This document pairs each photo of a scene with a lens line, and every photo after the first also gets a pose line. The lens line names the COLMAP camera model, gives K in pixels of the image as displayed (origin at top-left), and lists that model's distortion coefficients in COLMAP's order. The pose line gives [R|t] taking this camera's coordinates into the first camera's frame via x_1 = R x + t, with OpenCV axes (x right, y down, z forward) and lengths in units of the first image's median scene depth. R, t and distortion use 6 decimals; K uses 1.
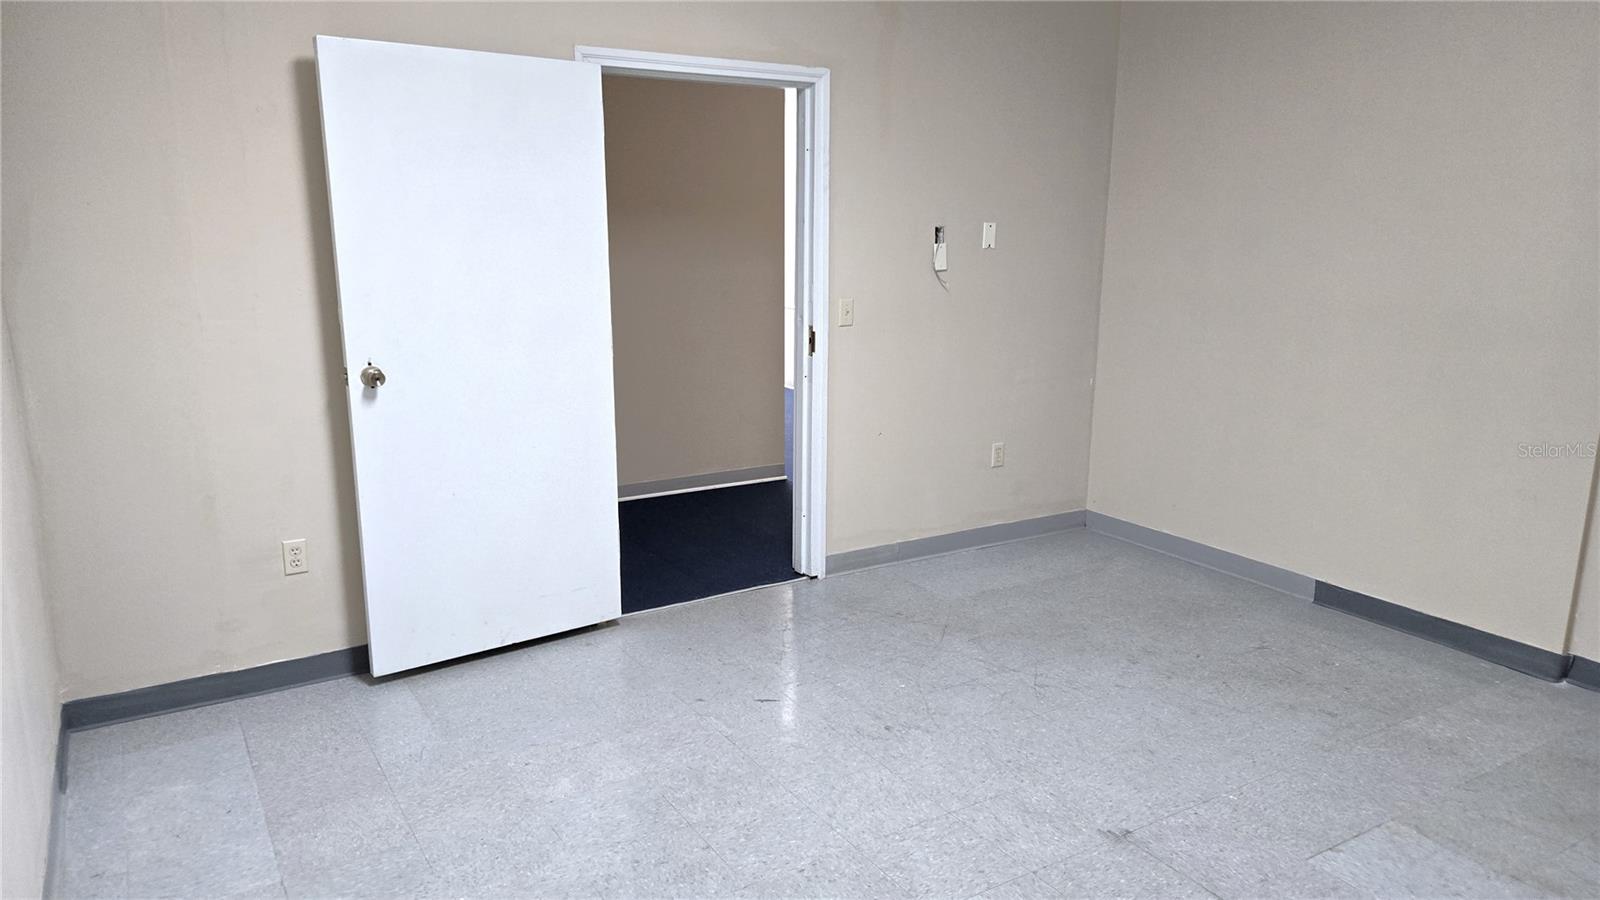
lens RADIAL K [[1081.2, 0, 788.0], [0, 1081.2, 452.3], [0, 0, 1]] dist [0.086231, -0.071872]
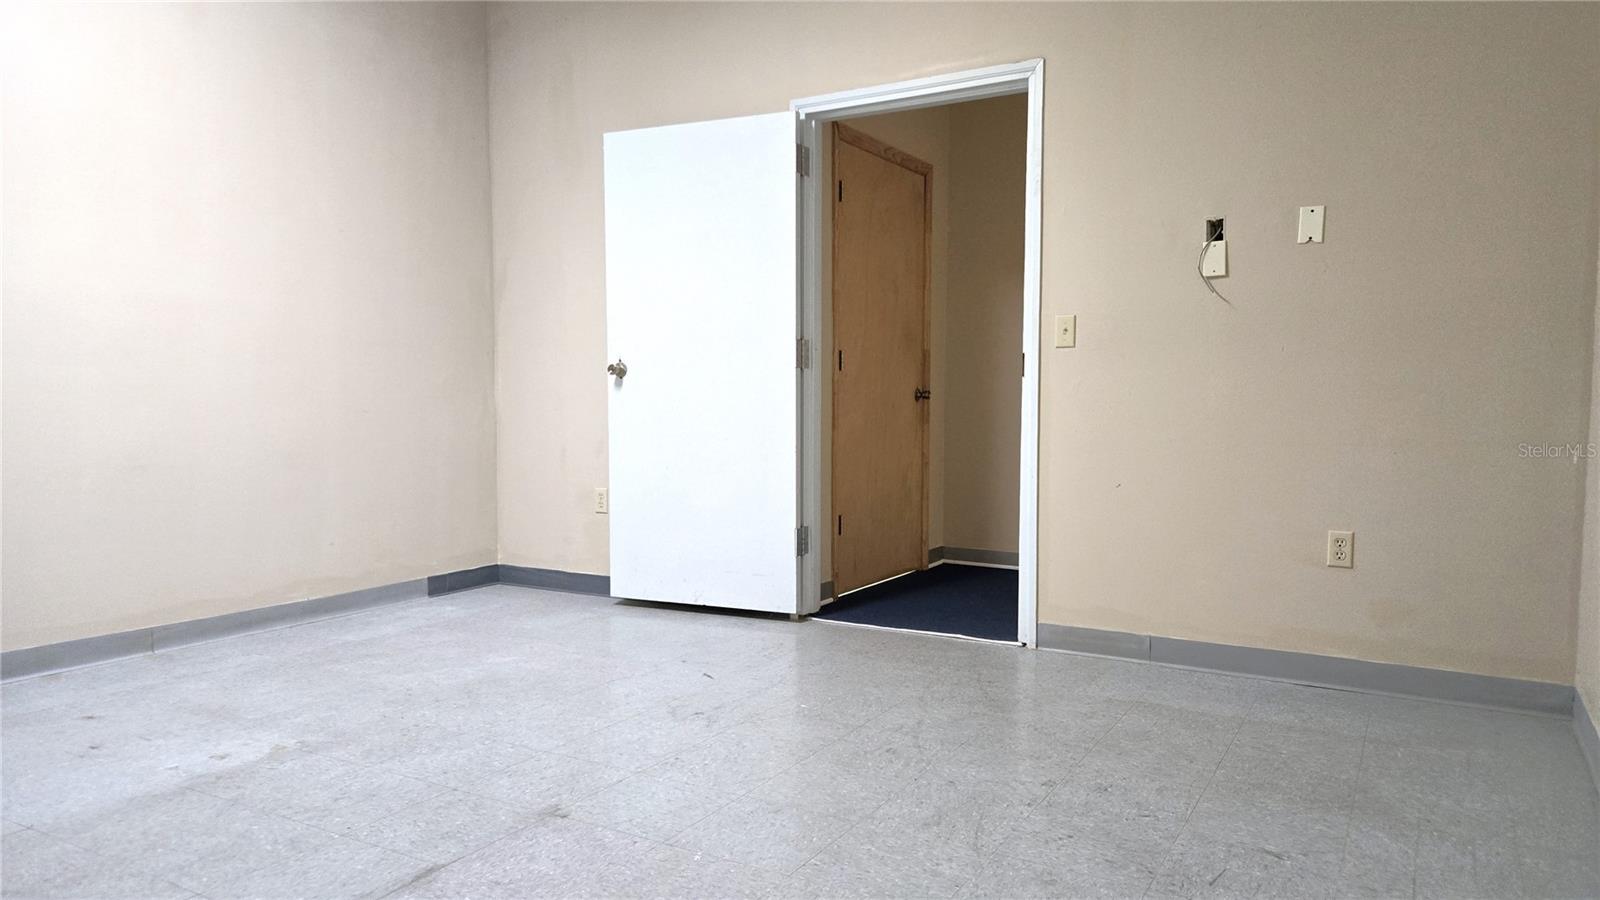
lens RADIAL K [[1081.2, 0, 788.0], [0, 1081.2, 452.3], [0, 0, 1]] dist [0.086231, -0.071872]
pose [[0.469331, 0.045188, -0.881865, 0.737047], [-0.188399, 0.980819, -0.050007, 0.049082], [0.862690, 0.189612, 0.468842, 0.451137]]
